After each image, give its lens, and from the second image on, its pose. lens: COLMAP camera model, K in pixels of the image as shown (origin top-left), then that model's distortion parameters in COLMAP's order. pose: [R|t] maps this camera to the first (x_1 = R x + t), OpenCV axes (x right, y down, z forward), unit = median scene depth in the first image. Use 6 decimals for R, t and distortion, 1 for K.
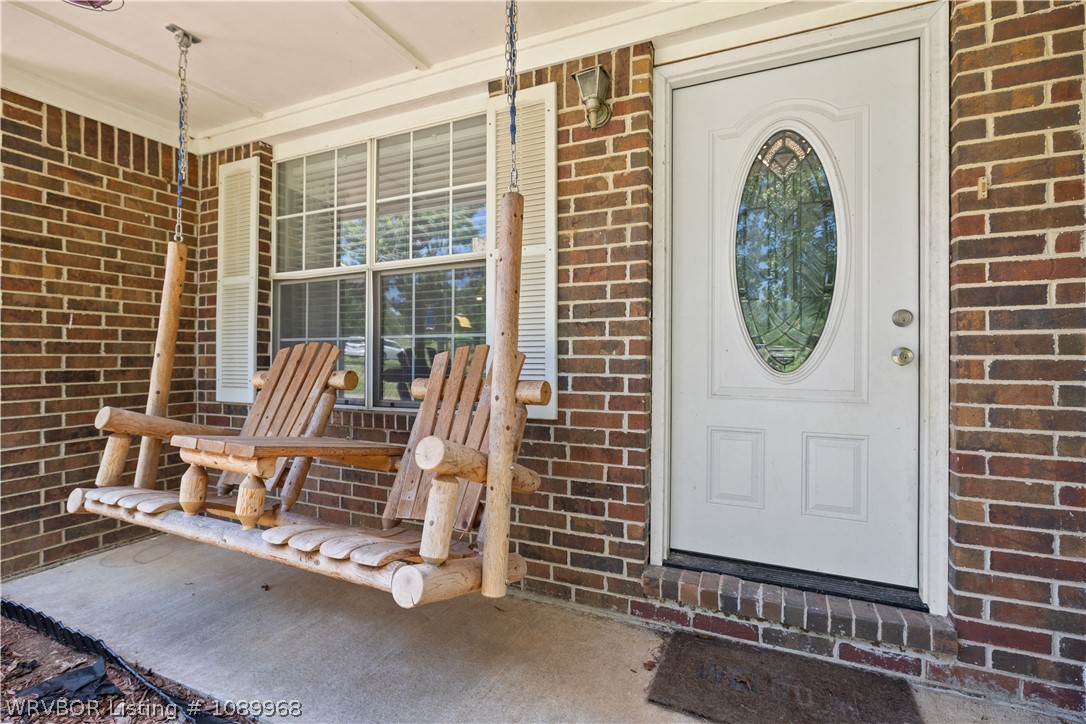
lens RADIAL K [[517.1, 0, 542.1], [0, 517.1, 355.1], [0, 0, 1]] dist [-0.001067, 0.000655]
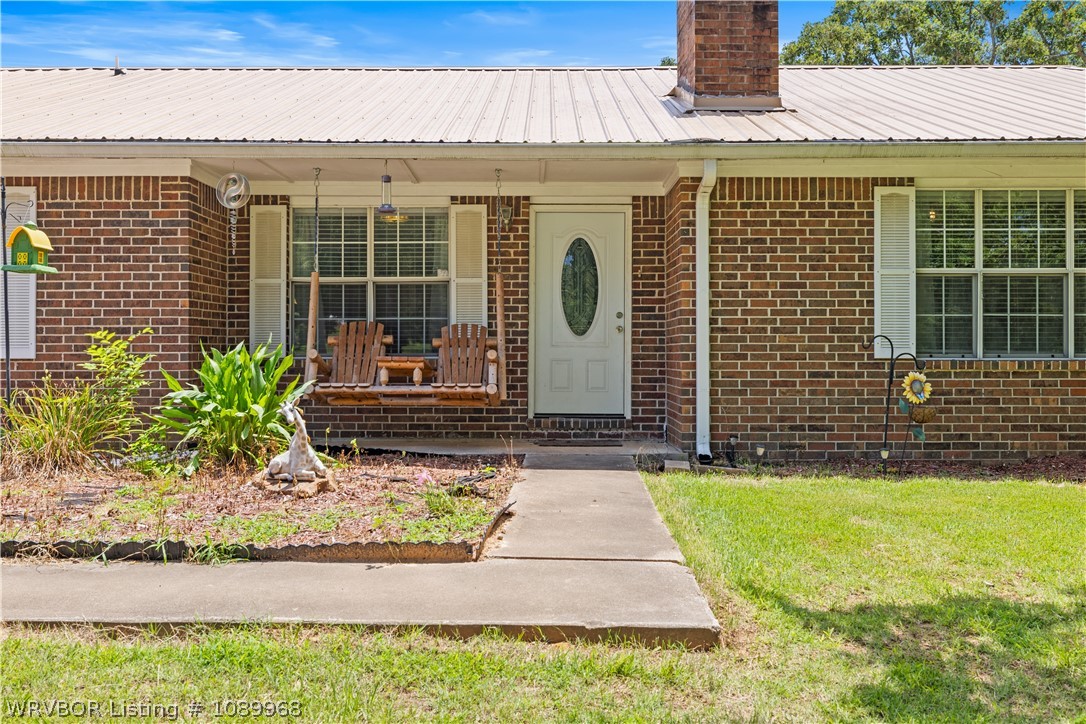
lens RADIAL K [[963.0, 0, 542.2], [0, 963.0, 358.8], [0, 0, 1]] dist [0.004926, 0.000886]
pose [[0.908170, -0.003289, 0.418588, -1.643549], [-0.001311, 0.999942, 0.010702, 0.095284], [-0.418599, -0.010268, 0.908113, -3.148036]]
